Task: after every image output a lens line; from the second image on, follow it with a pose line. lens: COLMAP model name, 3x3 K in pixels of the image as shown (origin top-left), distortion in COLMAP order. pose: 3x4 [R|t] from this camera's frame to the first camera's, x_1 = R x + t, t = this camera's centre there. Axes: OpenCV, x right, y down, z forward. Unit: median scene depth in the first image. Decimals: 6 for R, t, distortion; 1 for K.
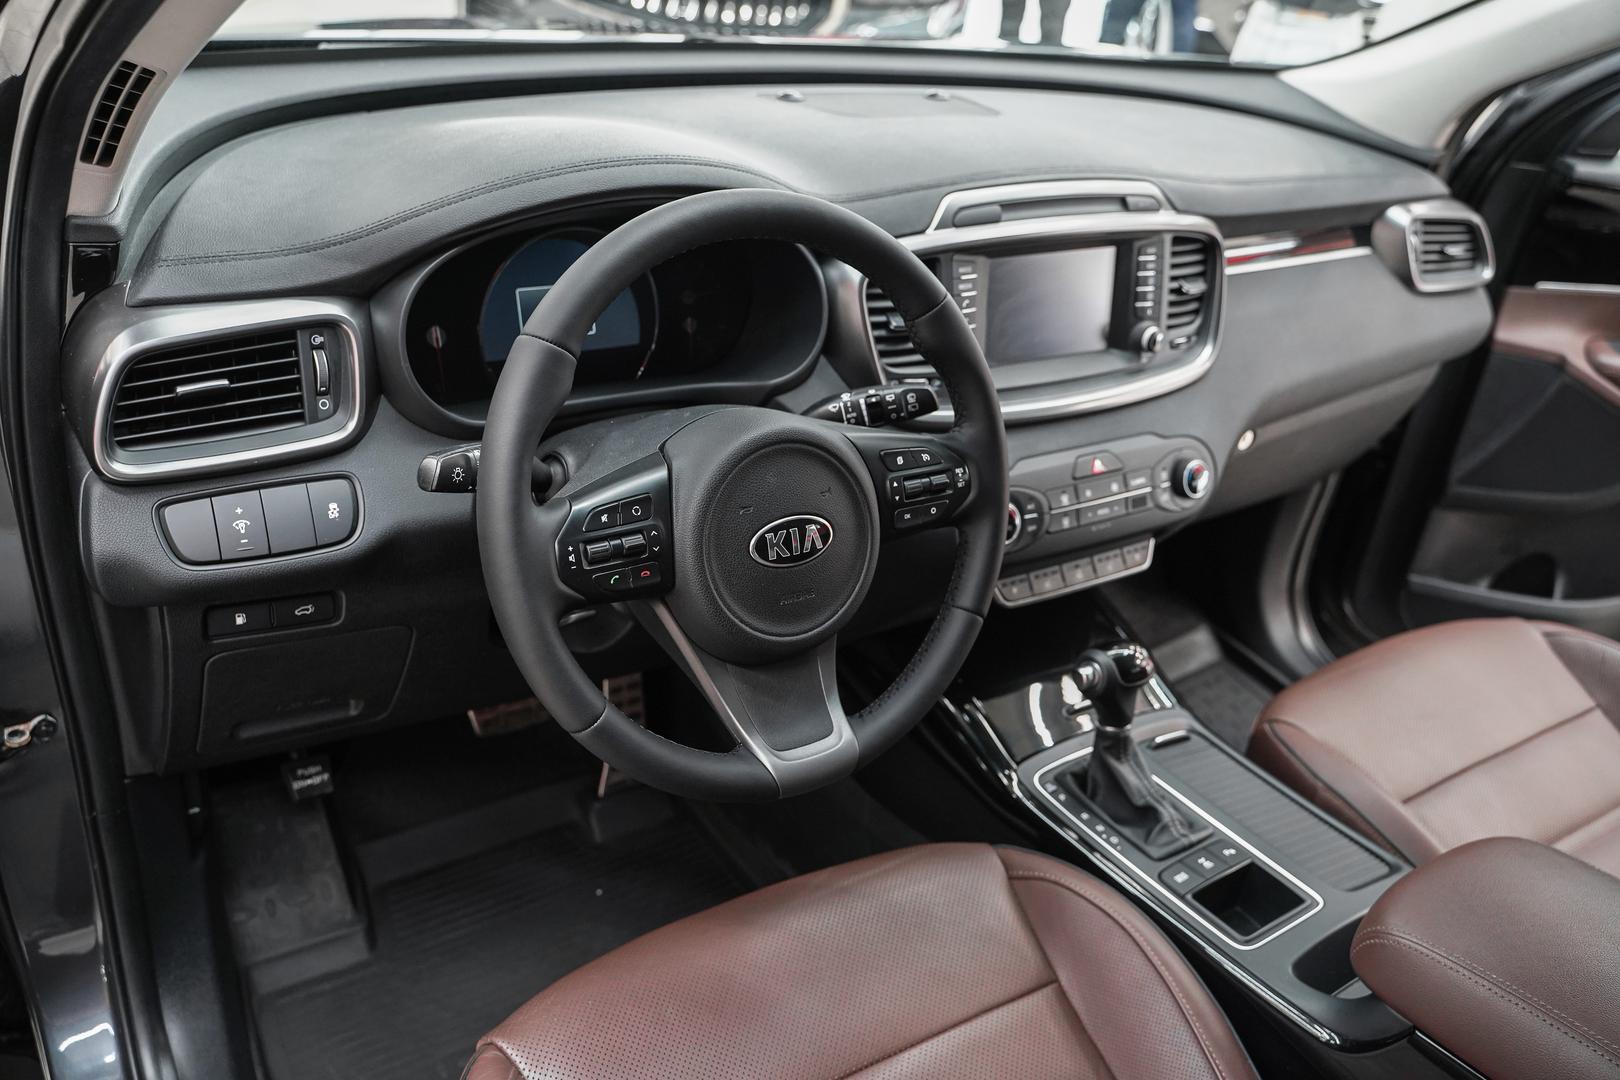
lens RADIAL K [[1316.9, 0, 788.2], [0, 1316.9, 550.8], [0, 0, 1]] dist [-0.010146, 0.002732]
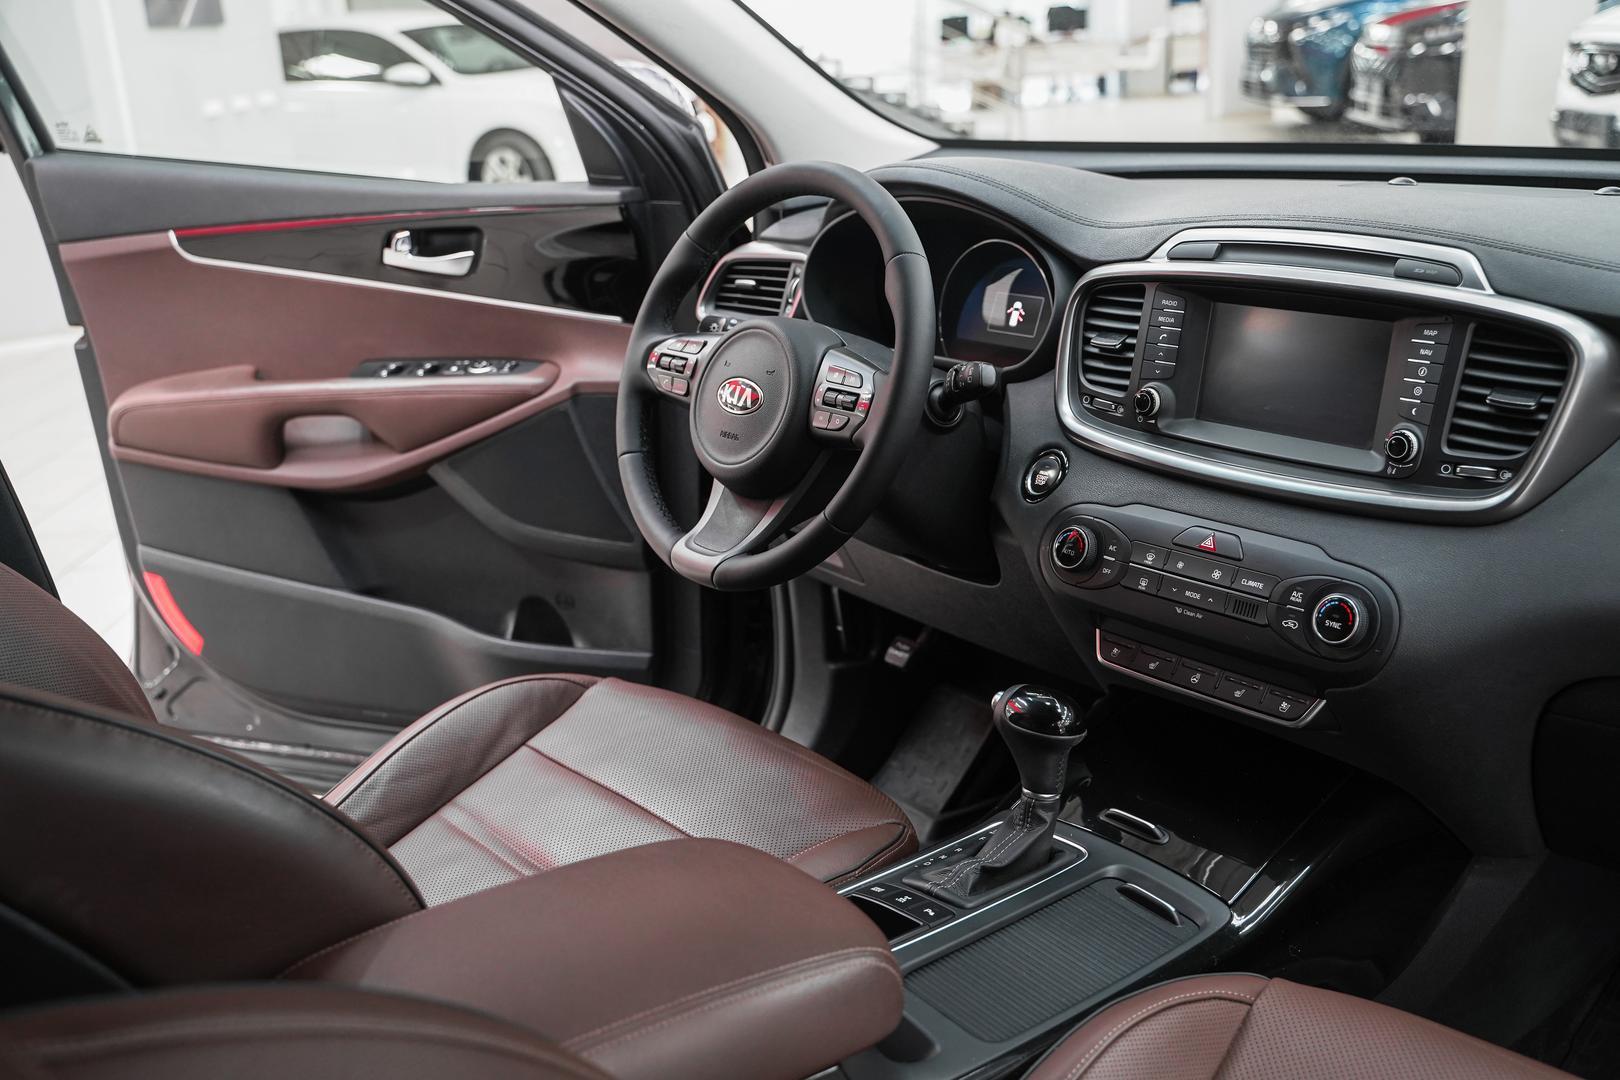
lens RADIAL K [[1575.6, 0, 807.9], [0, 1575.6, 530.7], [0, 0, 1]] dist [-0.001702, -0.008332]
pose [[0.127259, 0.178039, -0.975760, 1.139980], [-0.445602, 0.889155, 0.104121, -0.059427], [0.886140, 0.421551, 0.192487, 0.547696]]
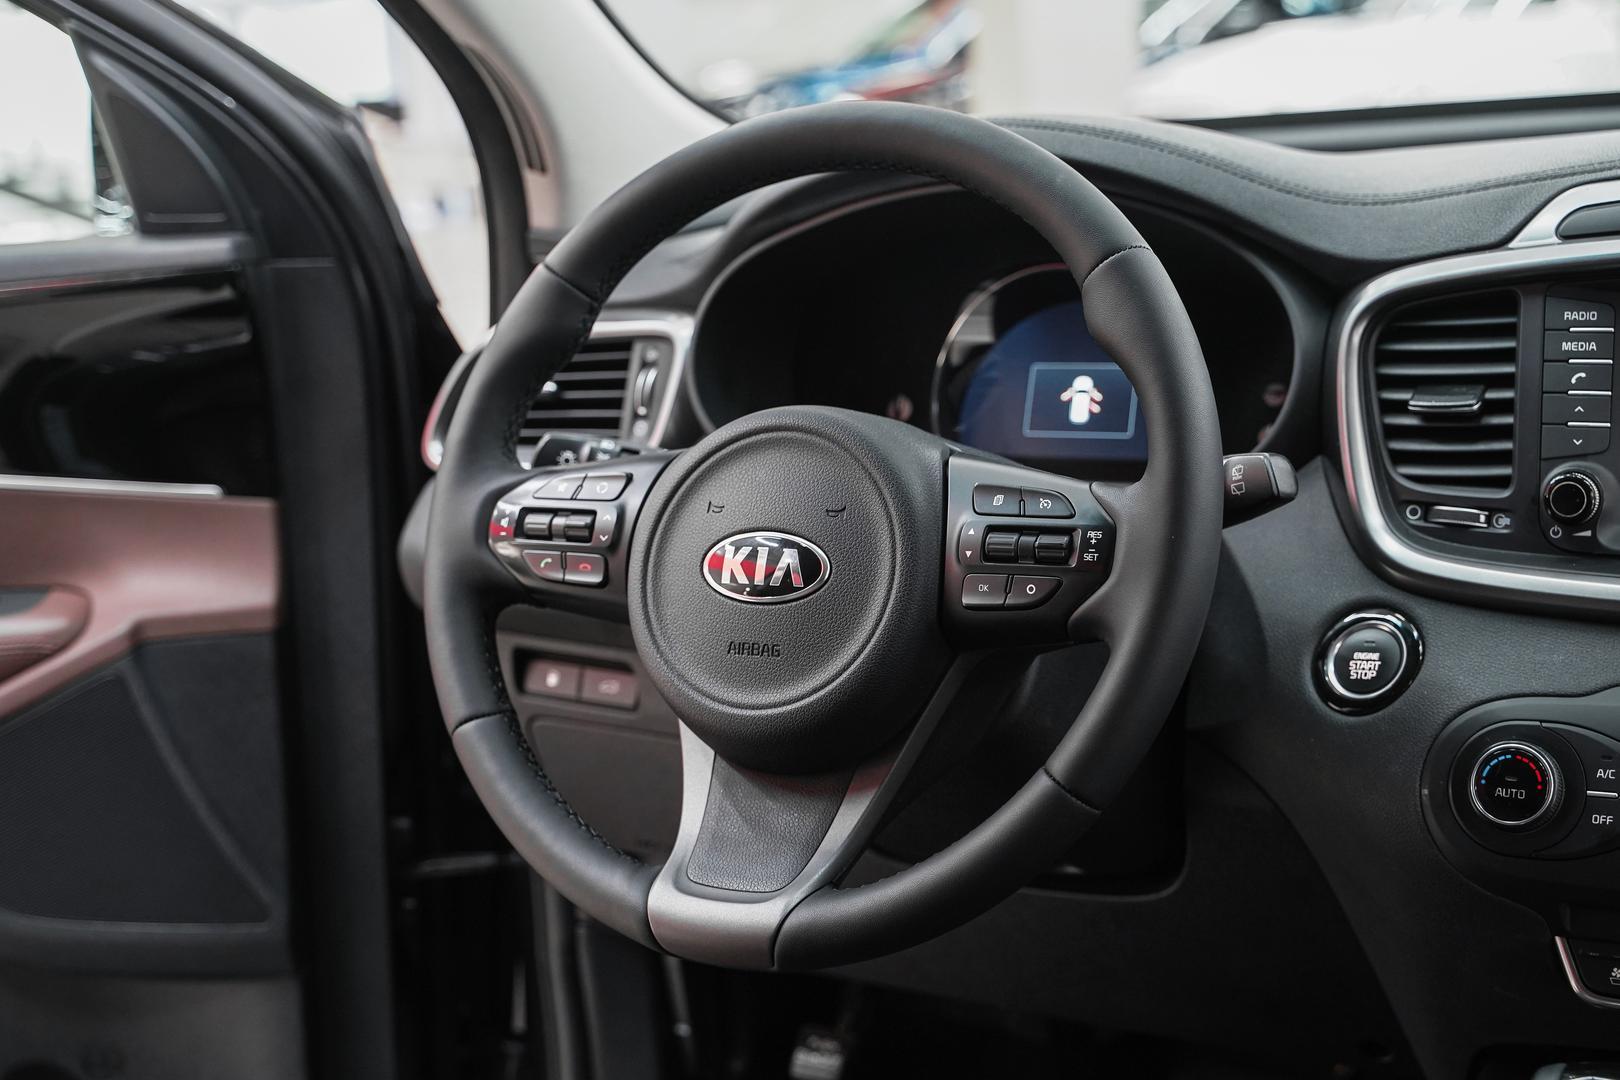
lens RADIAL K [[2301.0, 0, 810.0], [0, 2301.0, 540.0], [0, 0, 1]] dist [-0.005957, -0.010013]
pose [[0.458499, 0.018866, -0.888495, 0.734748], [-0.338524, 0.928106, -0.154985, 0.106907], [0.821694, 0.371837, 0.431922, 0.339599]]
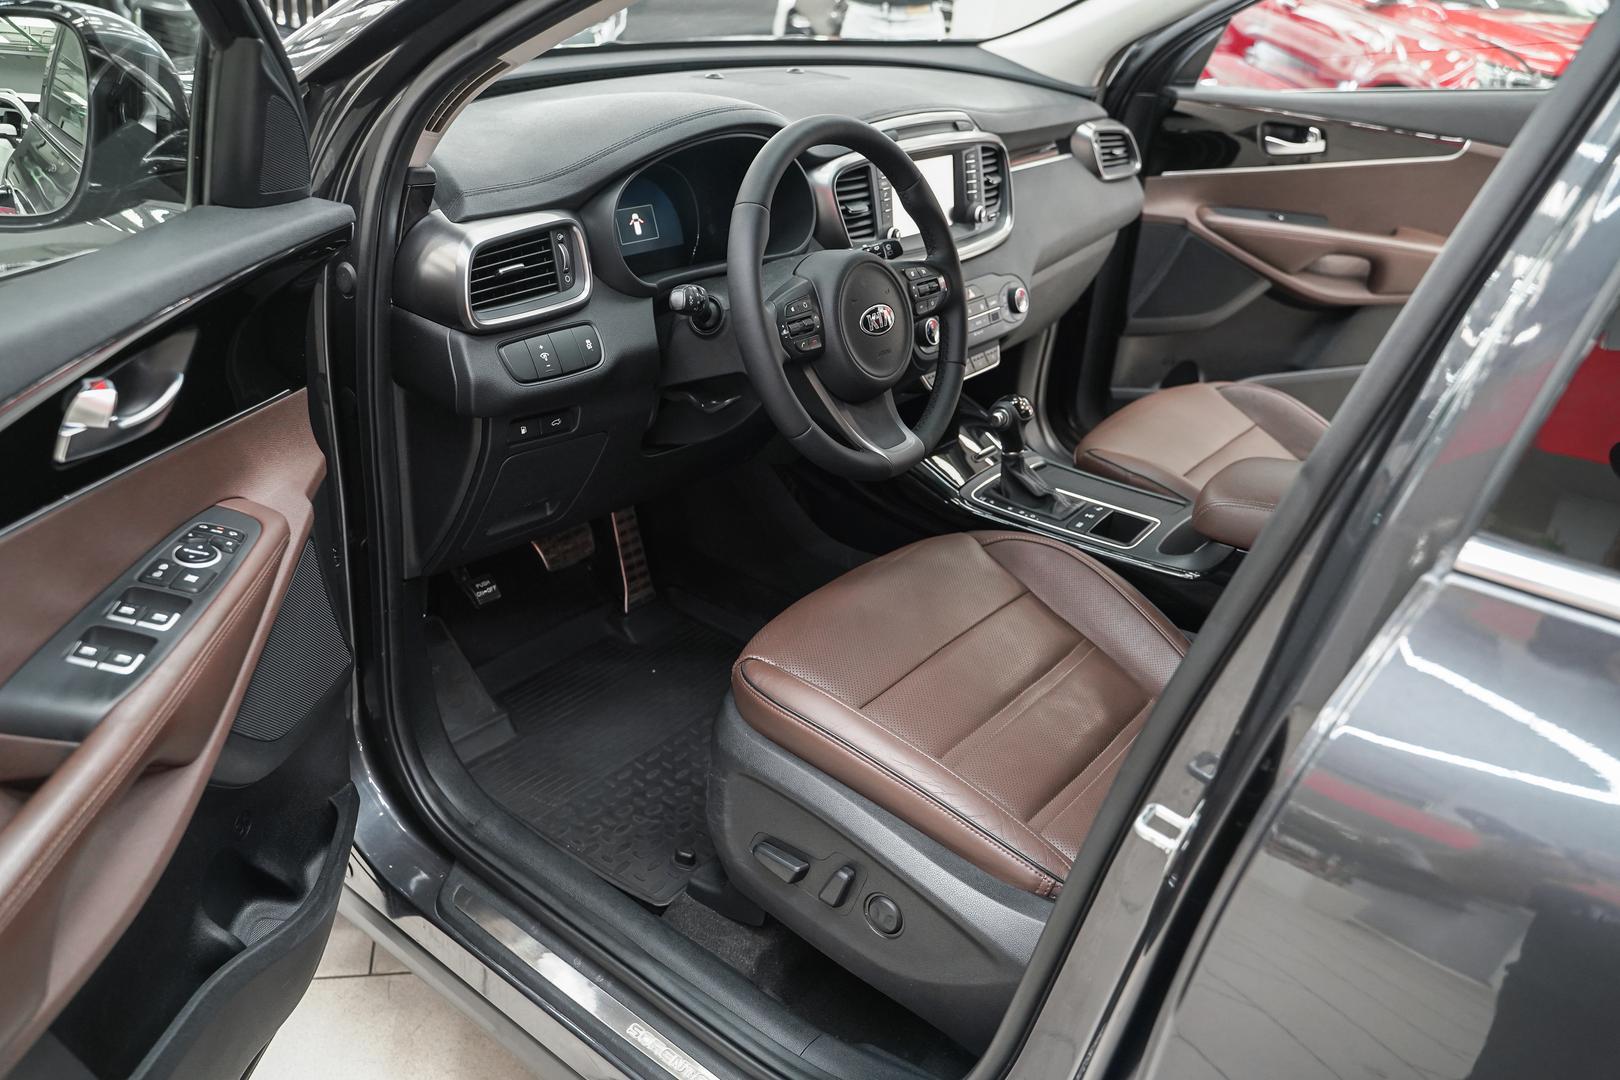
lens RADIAL K [[1282.1, 0, 807.2], [0, 1282.1, 533.3], [0, 0, 1]] dist [-0.013641, 0.002911]
pose [[0.943881, -0.170773, 0.282711, -0.405048], [0.174074, 0.984639, 0.013600, 0.152392], [-0.280690, 0.036376, 0.959109, -0.369651]]
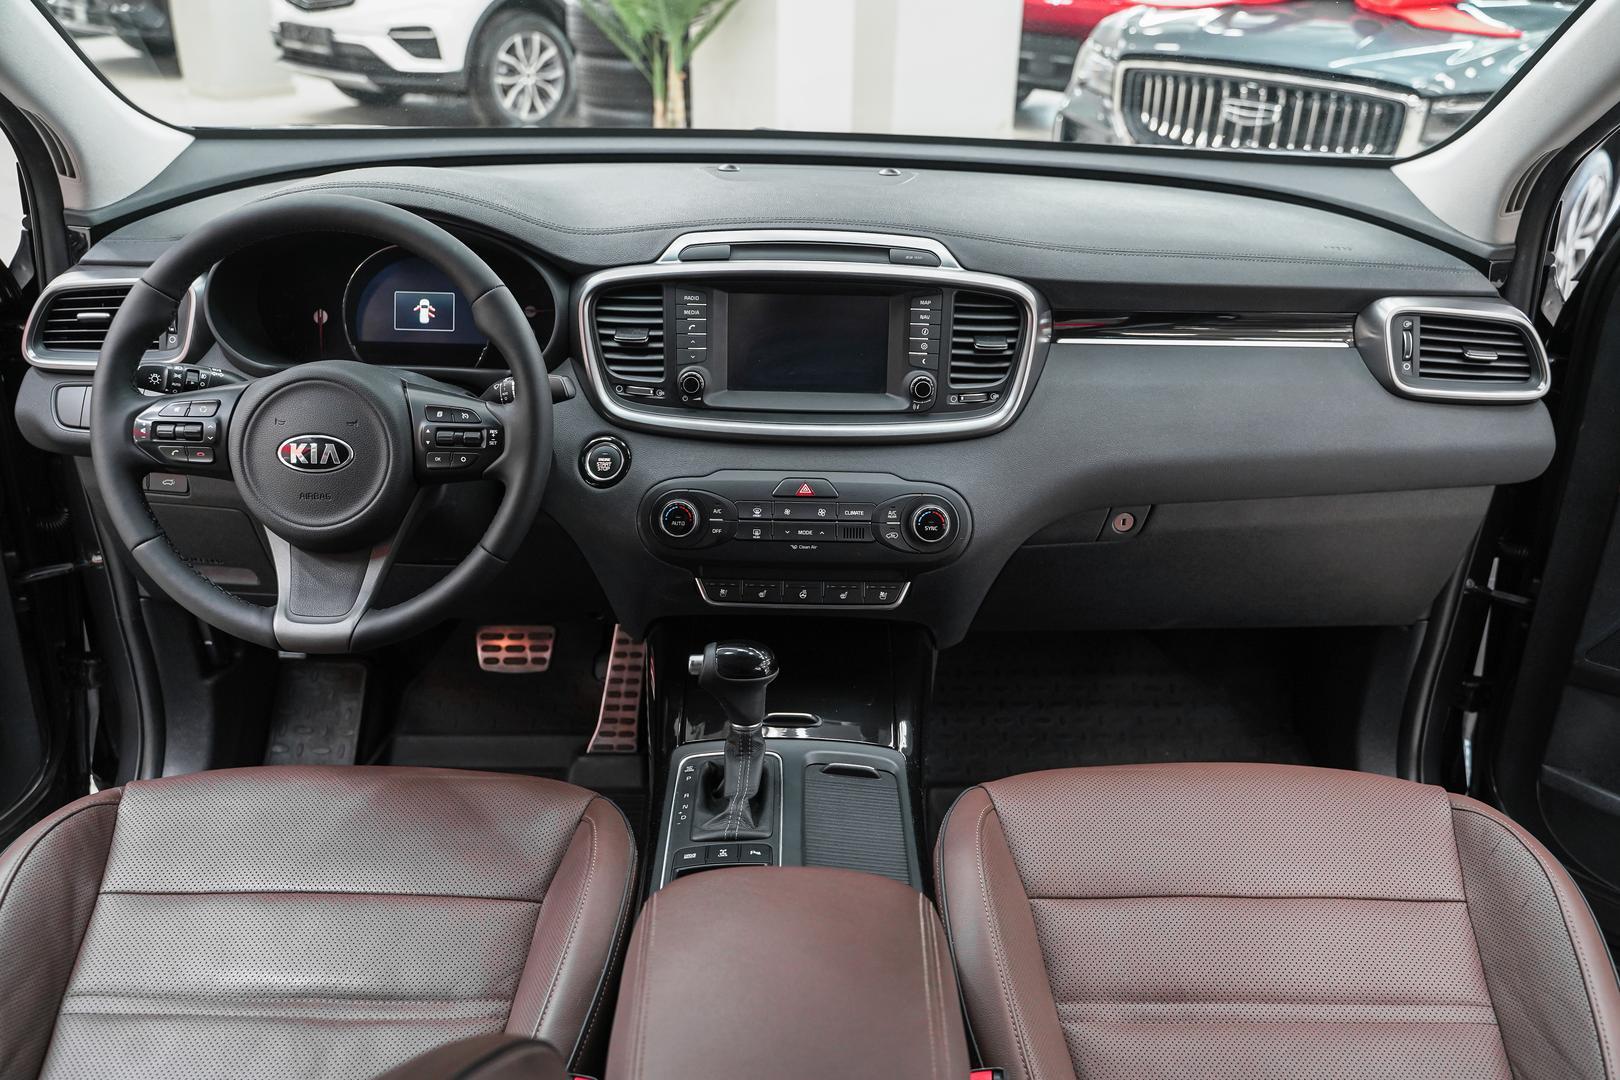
lens RADIAL K [[1297.6, 0, 810.0], [0, 1297.6, 540.0], [0, 0, 1]] dist [-0.012032, 0.001543]
pose [[0.839575, 0.143417, -0.523971, 0.763176], [-0.204859, 0.976897, -0.060864, 0.037536], [0.503137, 0.158440, 0.849559, 0.106475]]
